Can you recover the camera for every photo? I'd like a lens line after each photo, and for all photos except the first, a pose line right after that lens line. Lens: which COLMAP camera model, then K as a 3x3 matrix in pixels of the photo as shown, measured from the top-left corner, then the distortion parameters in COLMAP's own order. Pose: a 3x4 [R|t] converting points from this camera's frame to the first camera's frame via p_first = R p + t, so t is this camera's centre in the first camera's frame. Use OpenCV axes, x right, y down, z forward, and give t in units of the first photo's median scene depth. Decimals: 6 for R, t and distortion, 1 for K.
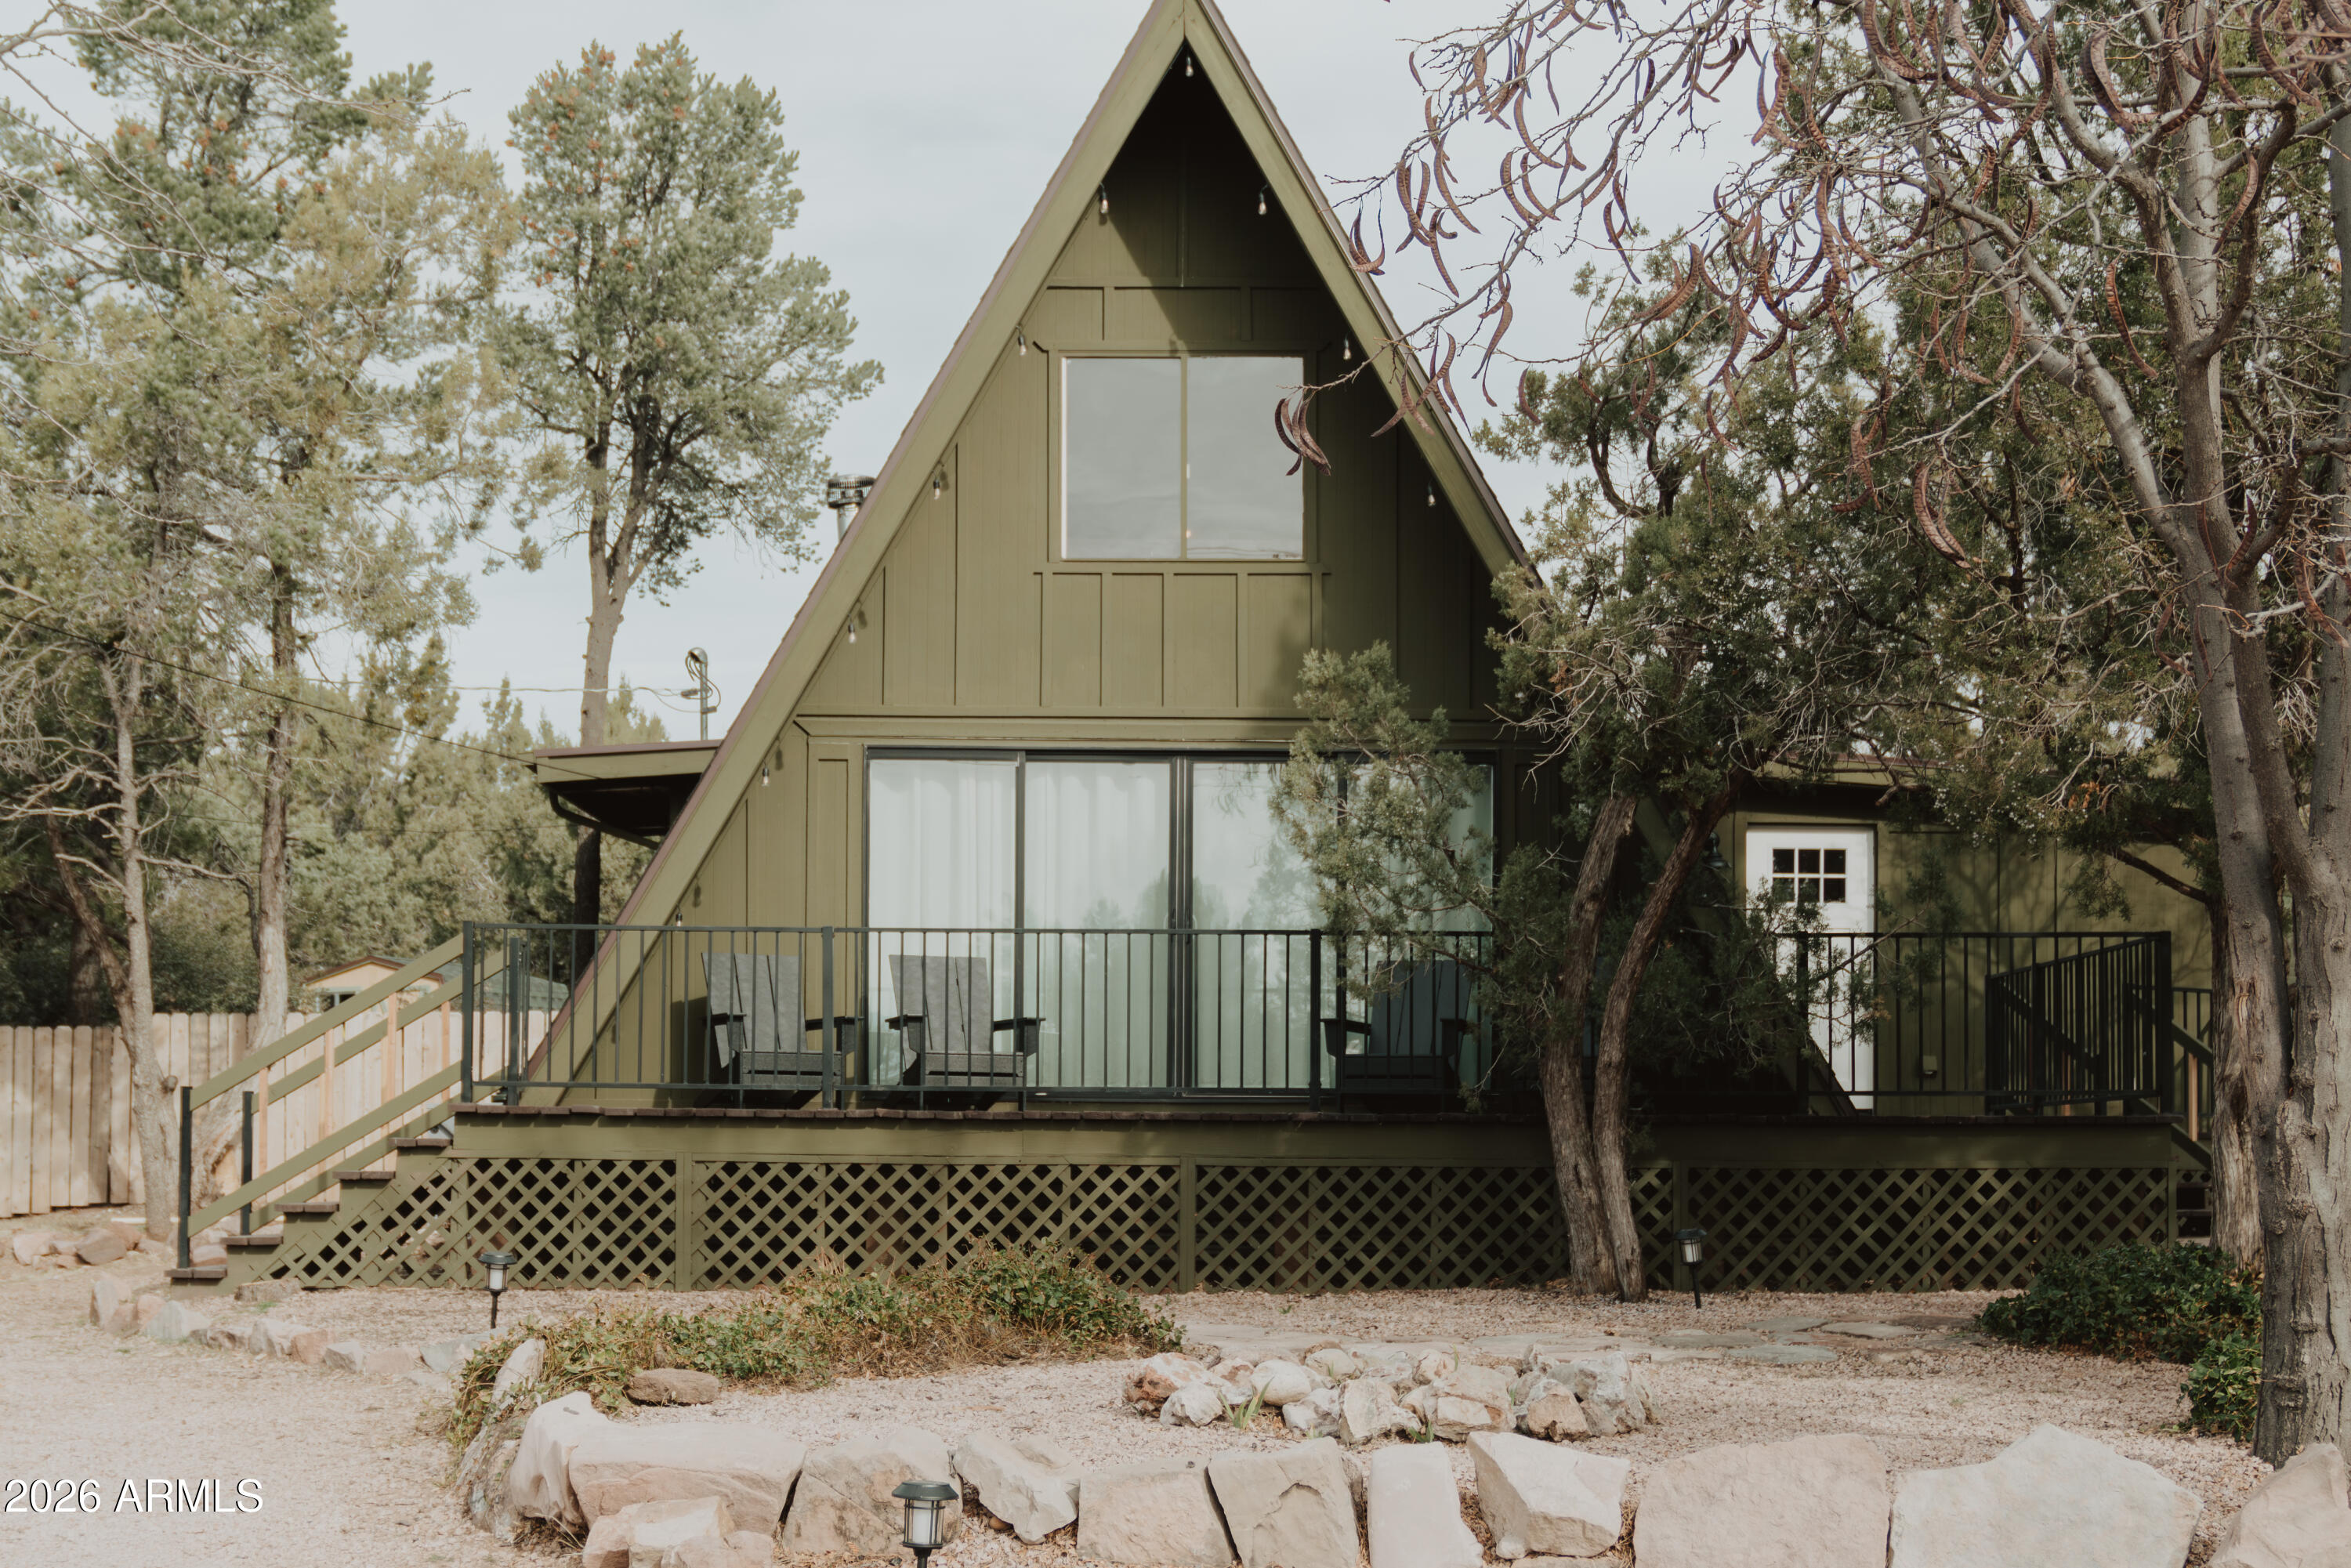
lens RADIAL K [[3390.0, 0, 987.3], [0, 3390.0, 978.0], [0, 0, 1]] dist [-0.002681, 0.000000]
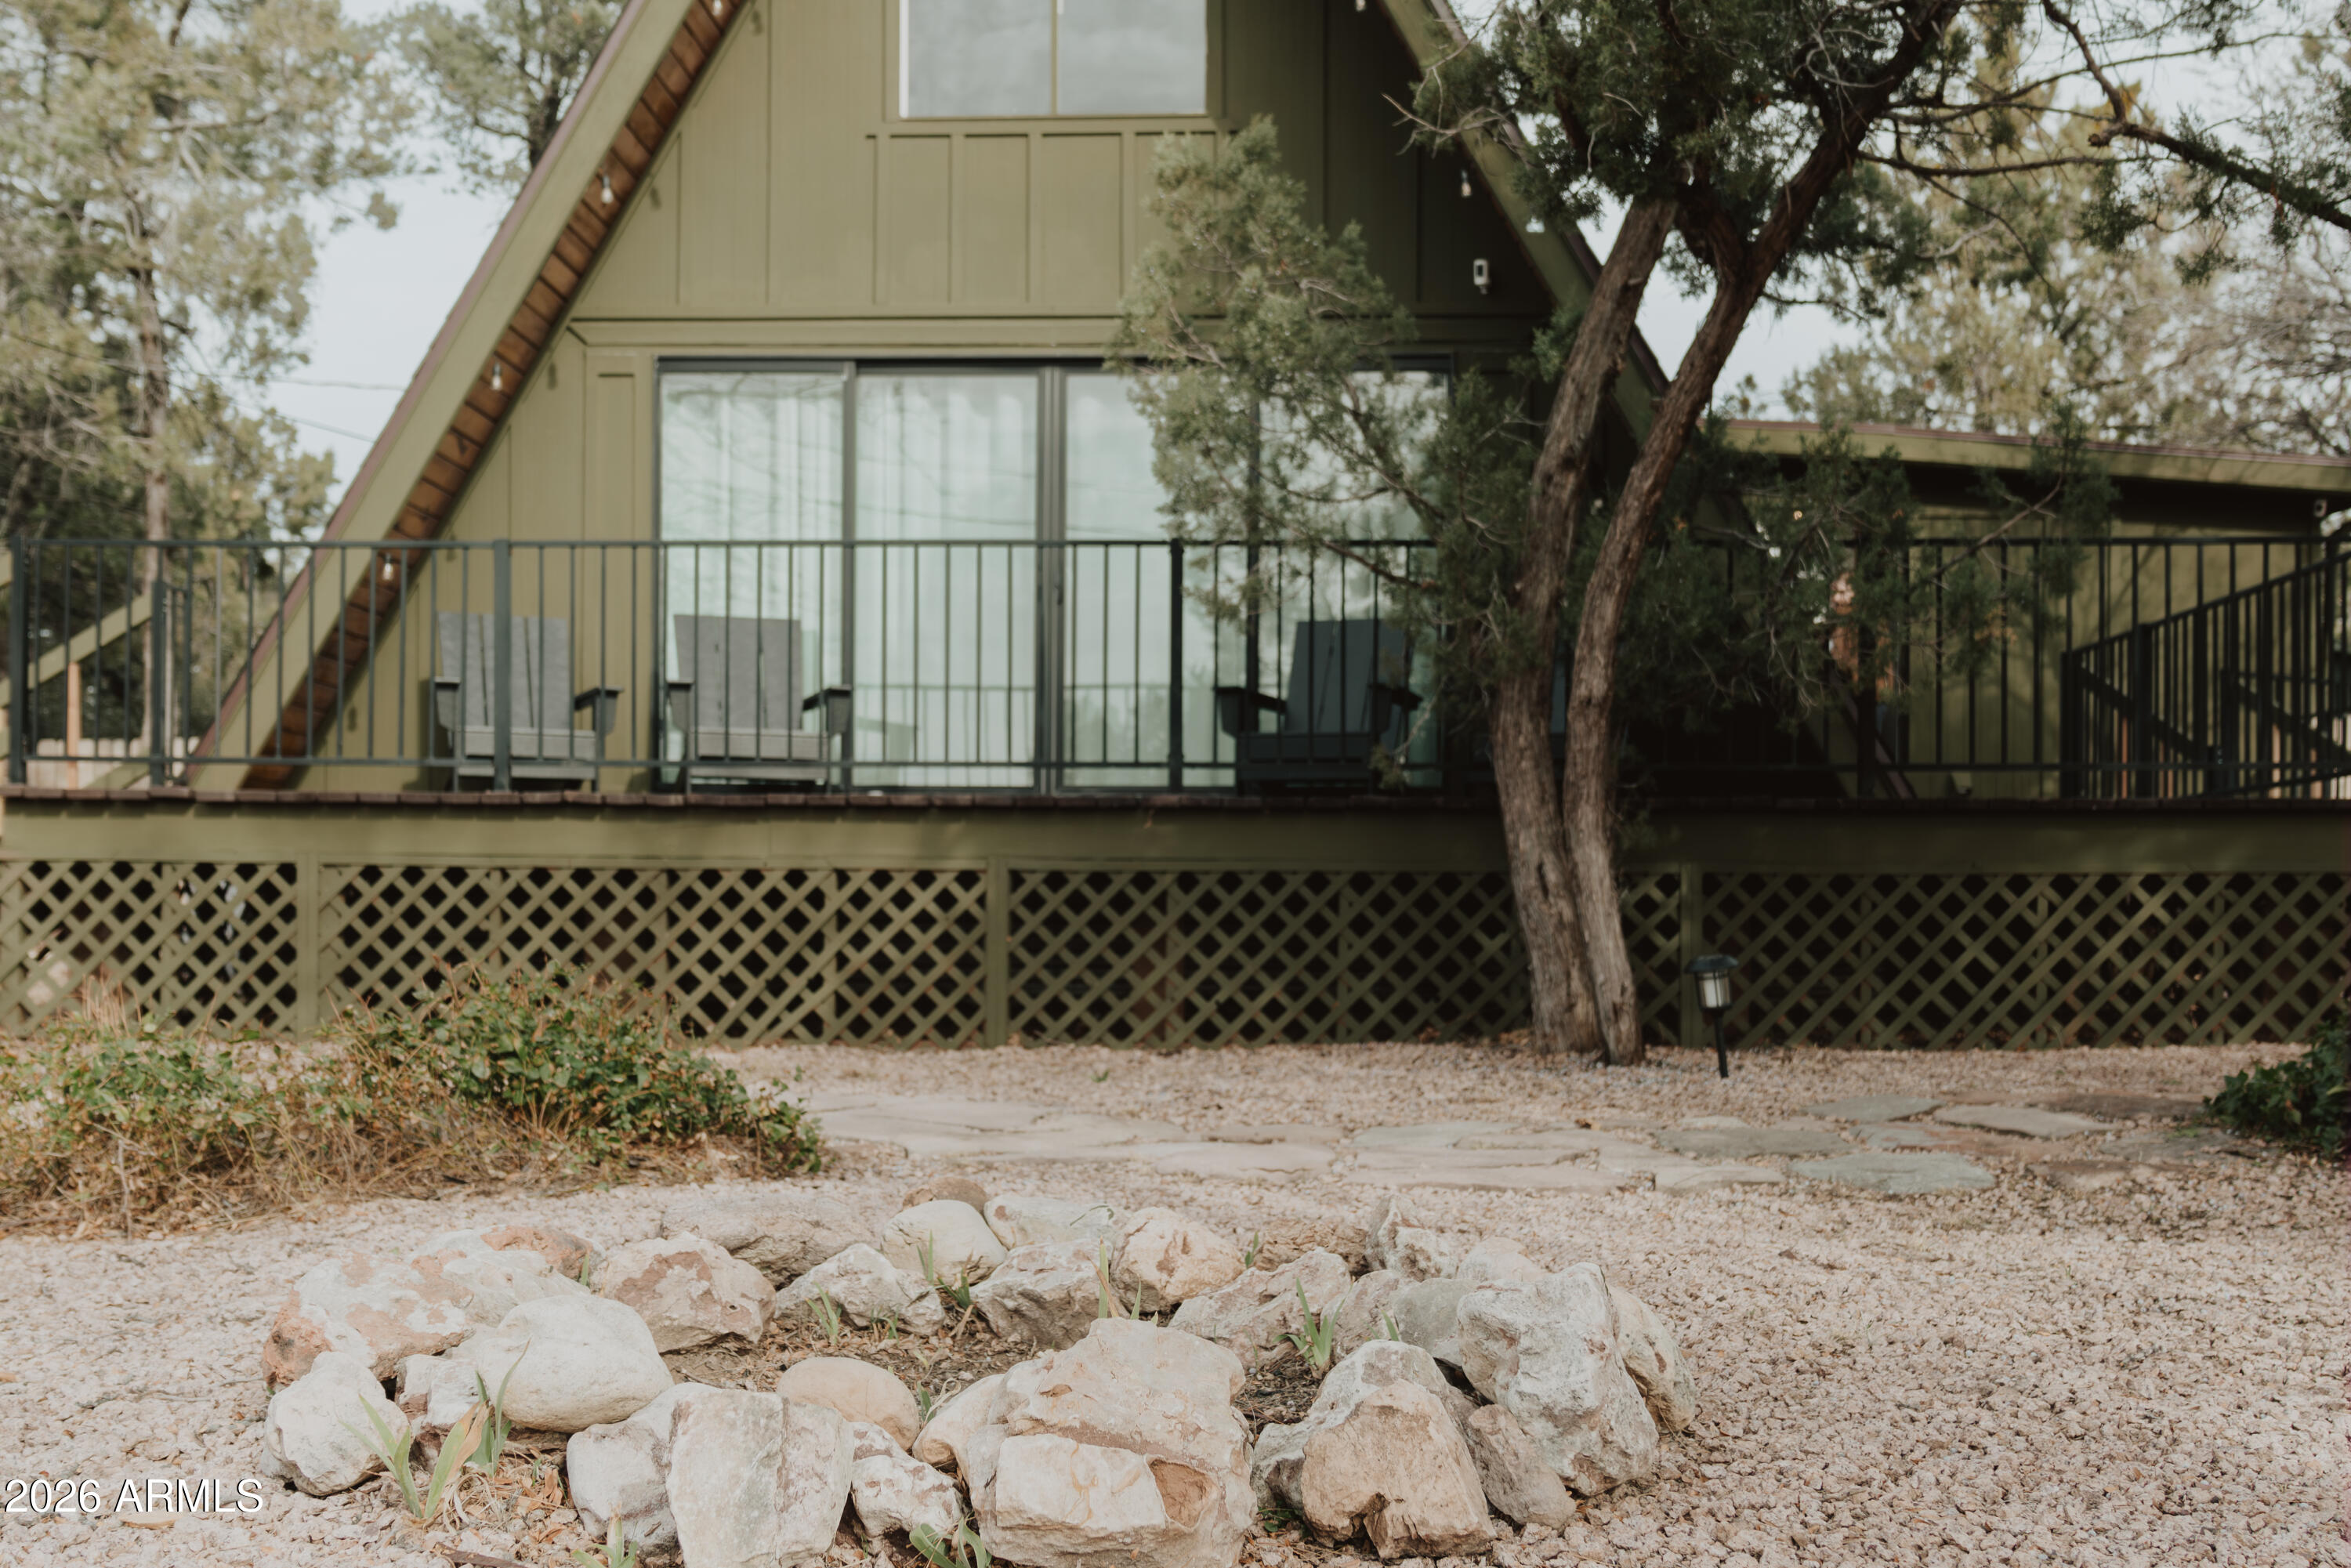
lens RADIAL K [[2630.9, 0, 1025.1], [0, 2630.9, 863.3], [0, 0, 1]] dist [-0.023450, 0.000000]
pose [[0.999369, 0.000707, -0.035499, 0.084257], [0.000361, 0.999548, 0.030064, 0.037048], [0.035504, -0.030058, 0.998917, 0.443855]]
